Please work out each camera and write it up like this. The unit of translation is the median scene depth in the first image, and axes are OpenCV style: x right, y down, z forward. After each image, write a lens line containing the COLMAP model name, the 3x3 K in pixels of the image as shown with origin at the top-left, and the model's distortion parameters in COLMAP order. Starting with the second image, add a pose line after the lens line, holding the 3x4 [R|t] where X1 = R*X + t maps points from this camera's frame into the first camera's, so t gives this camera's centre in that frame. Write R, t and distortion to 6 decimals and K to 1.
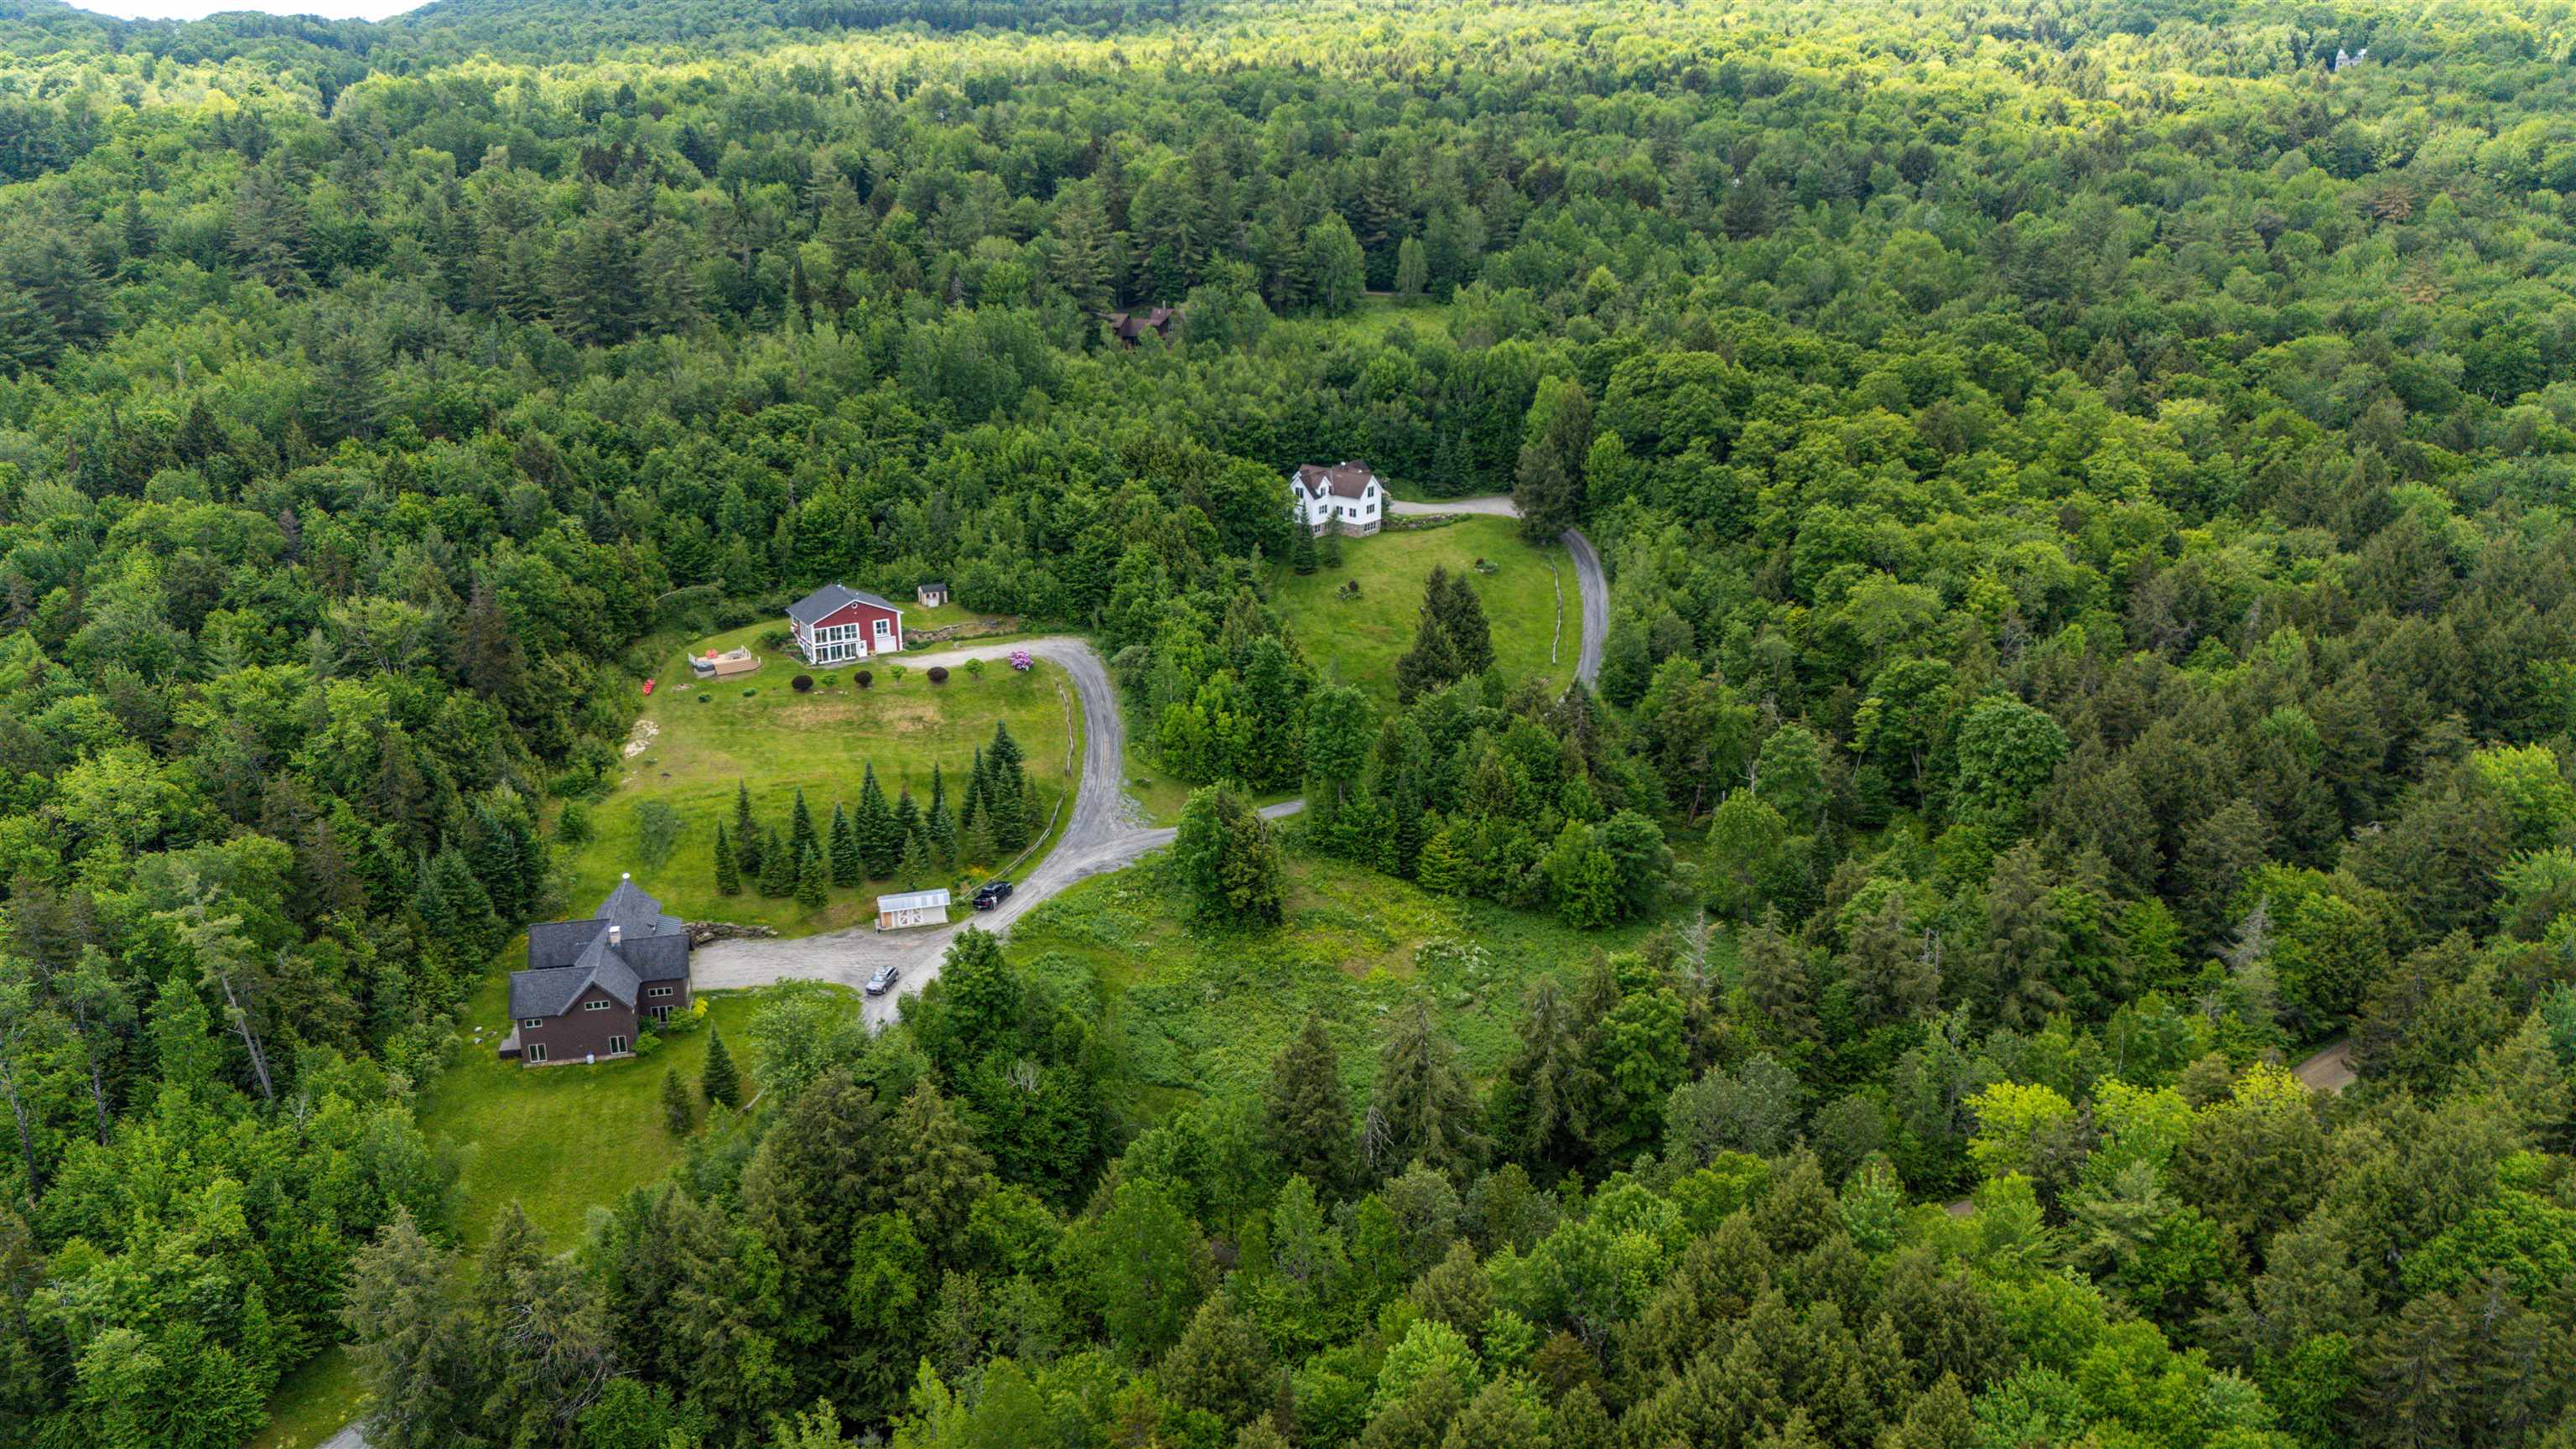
lens RADIAL K [[1887.9, 0, 1286.6], [0, 1887.9, 730.9], [0, 0, 1]] dist [0.080739, -0.088095]
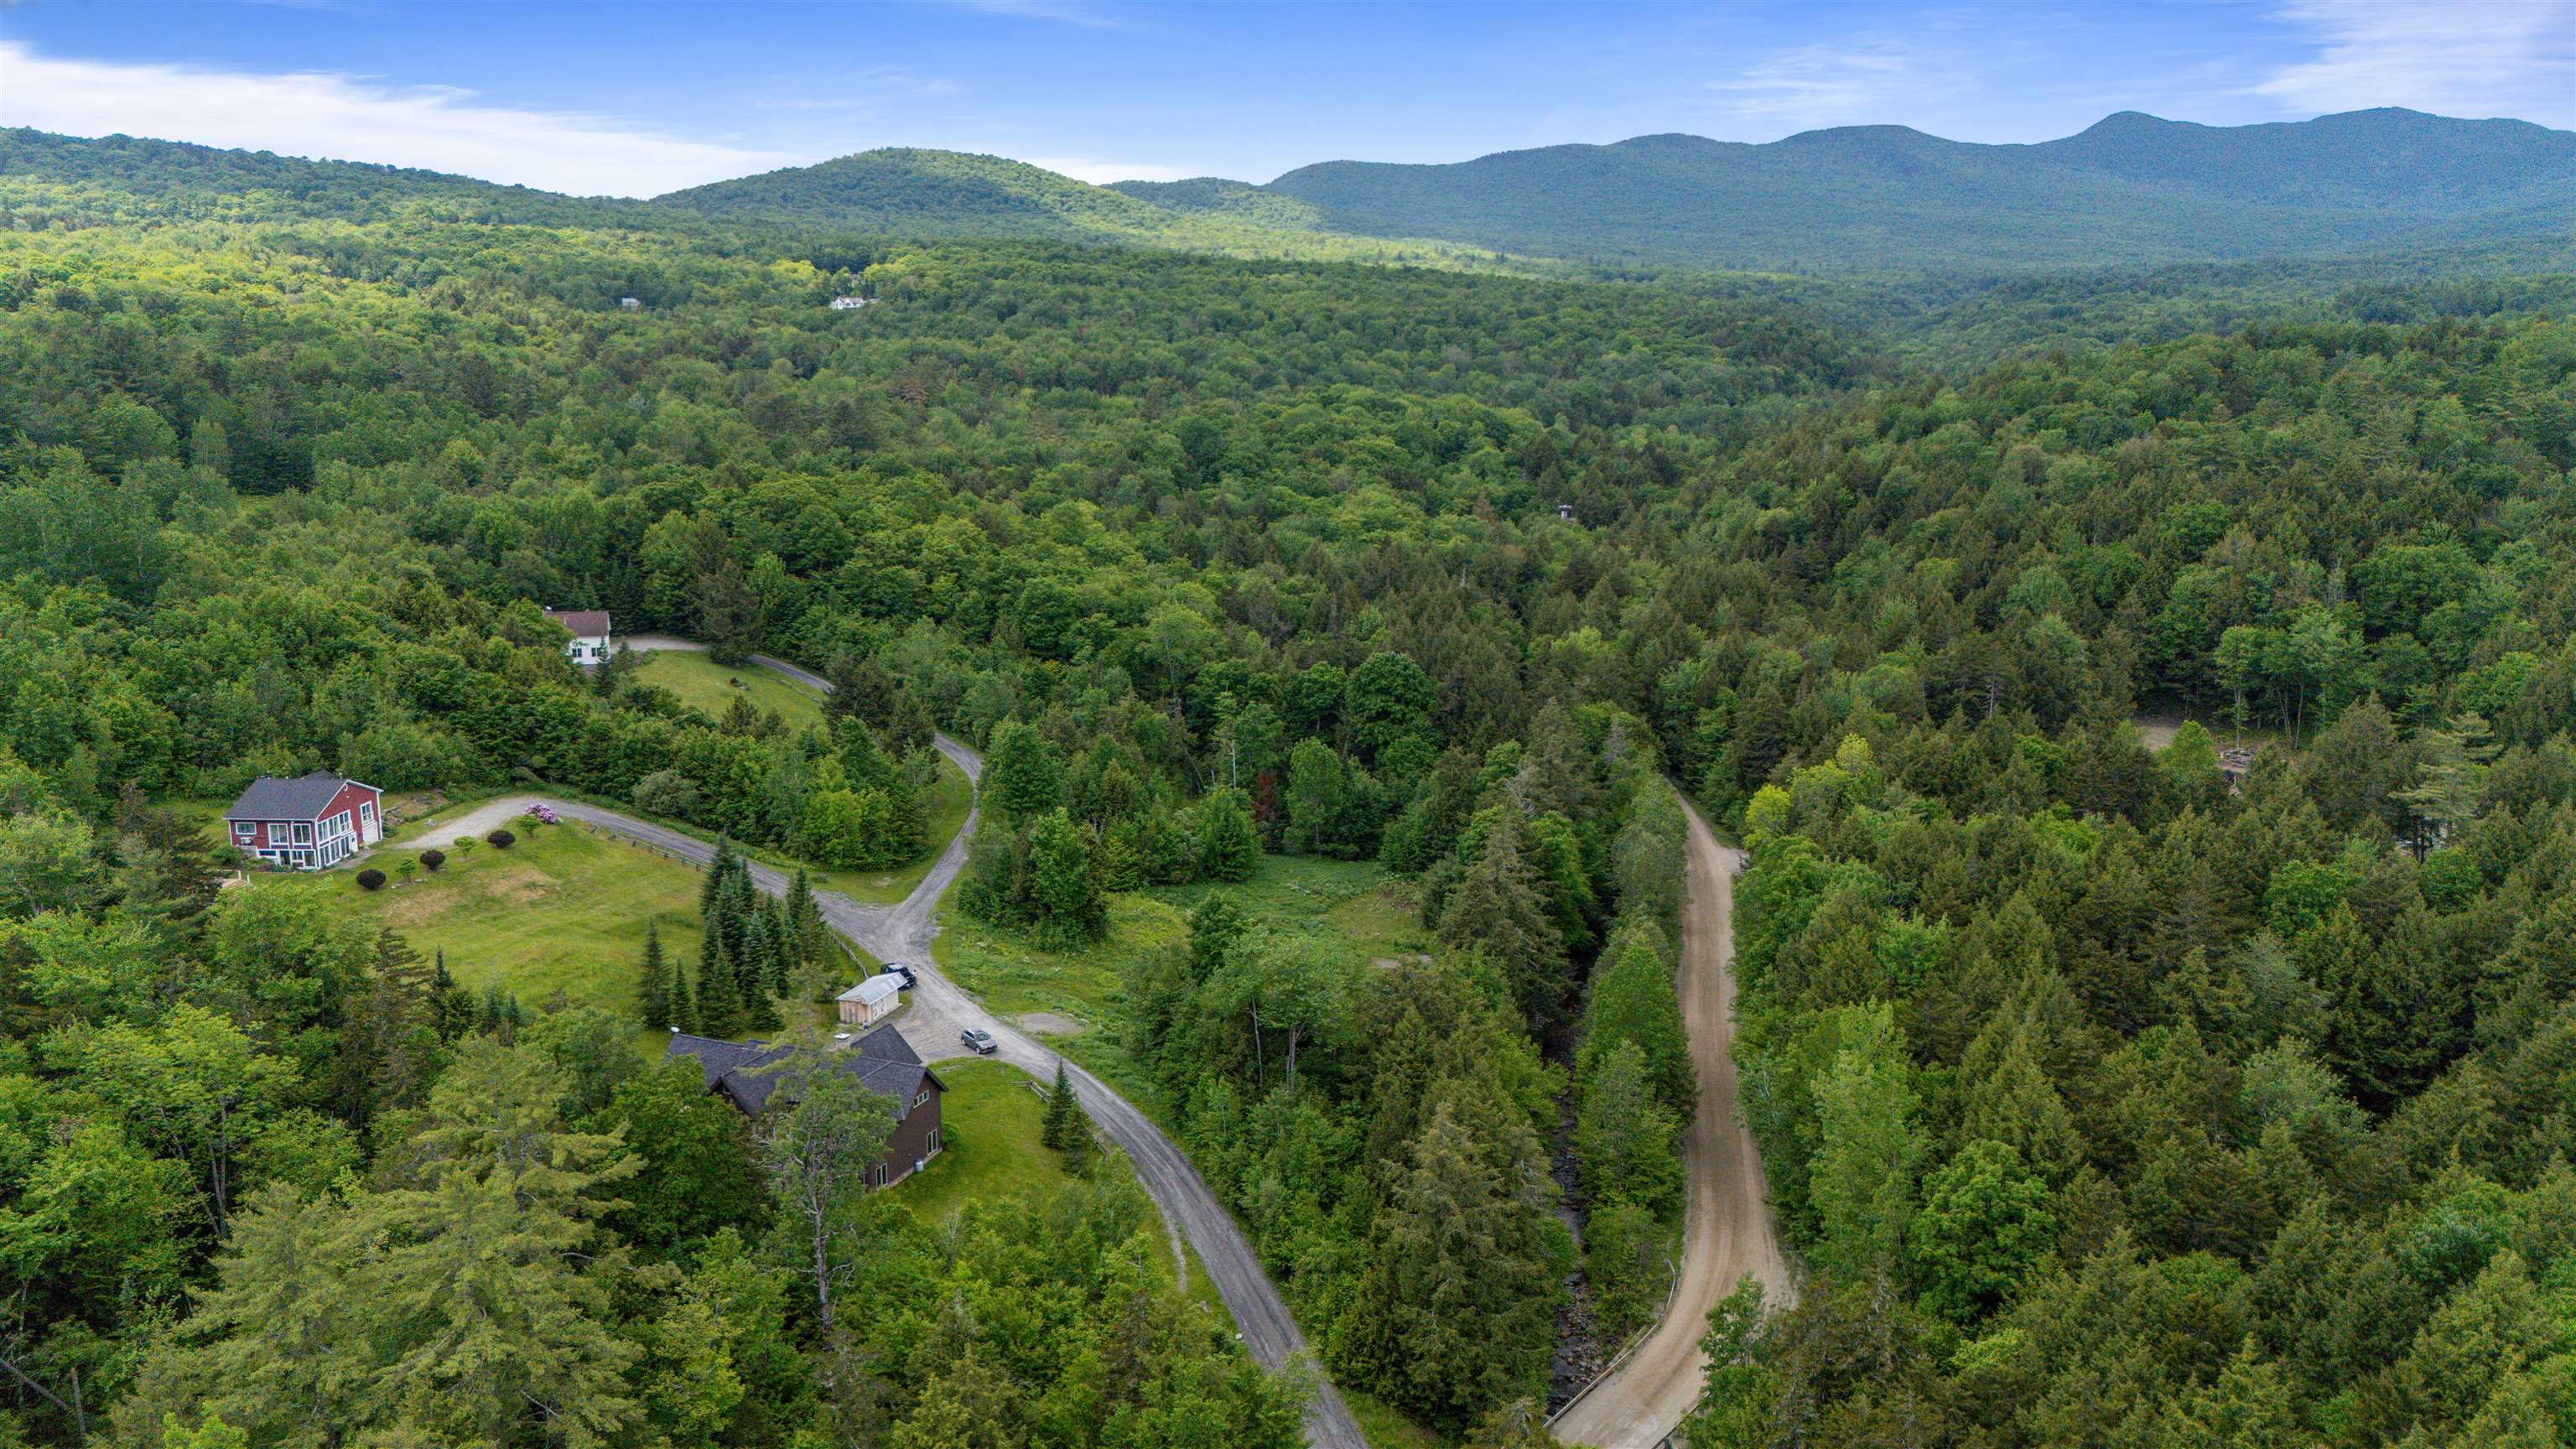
lens RADIAL K [[1887.9, 0, 1286.6], [0, 1887.9, 730.9], [0, 0, 1]] dist [0.080739, -0.088095]
pose [[0.570654, -0.160270, 0.805399, -0.600944], [0.270412, 0.962745, -0.000016, 0.016828], [-0.775391, 0.217799, 0.592733, 0.197251]]
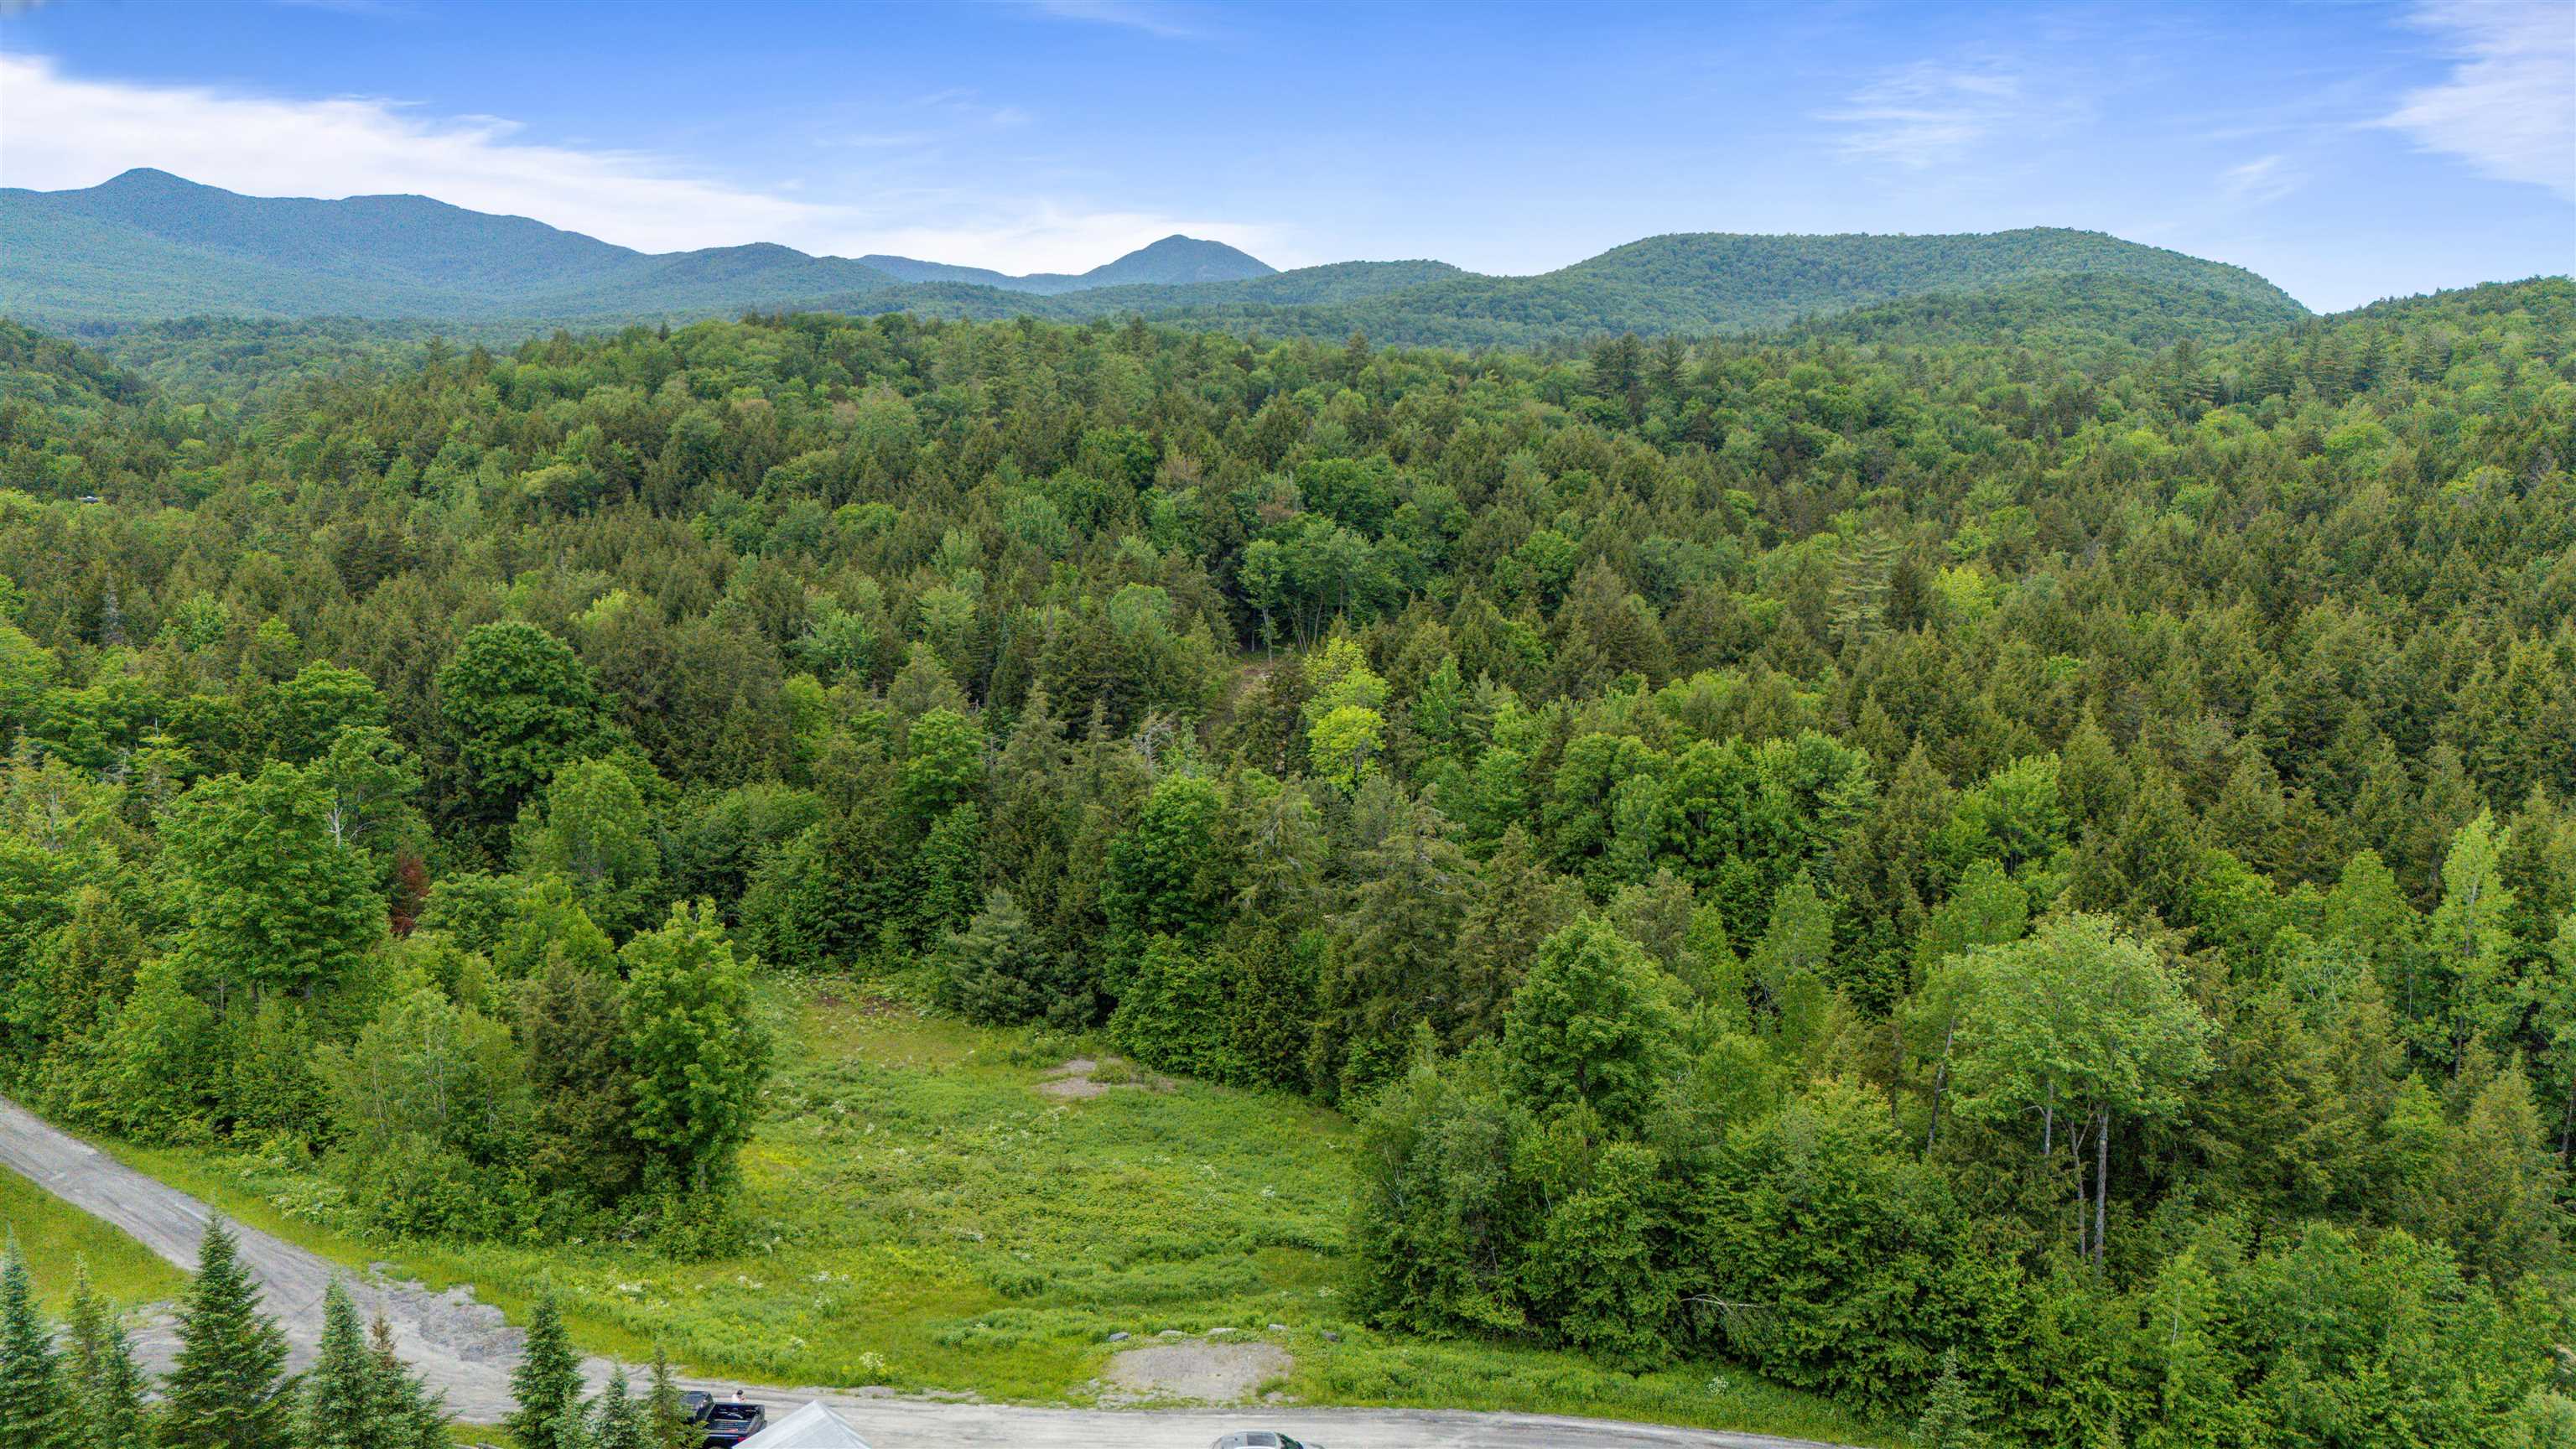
lens RADIAL K [[1887.9, 0, 1286.6], [0, 1887.9, 730.9], [0, 0, 1]] dist [0.080739, -0.088095]
pose [[-0.324179, -0.145590, 0.934725, -0.364664], [0.310994, 0.916764, 0.250651, -0.054251], [-0.893415, 0.371950, -0.251918, 0.717696]]
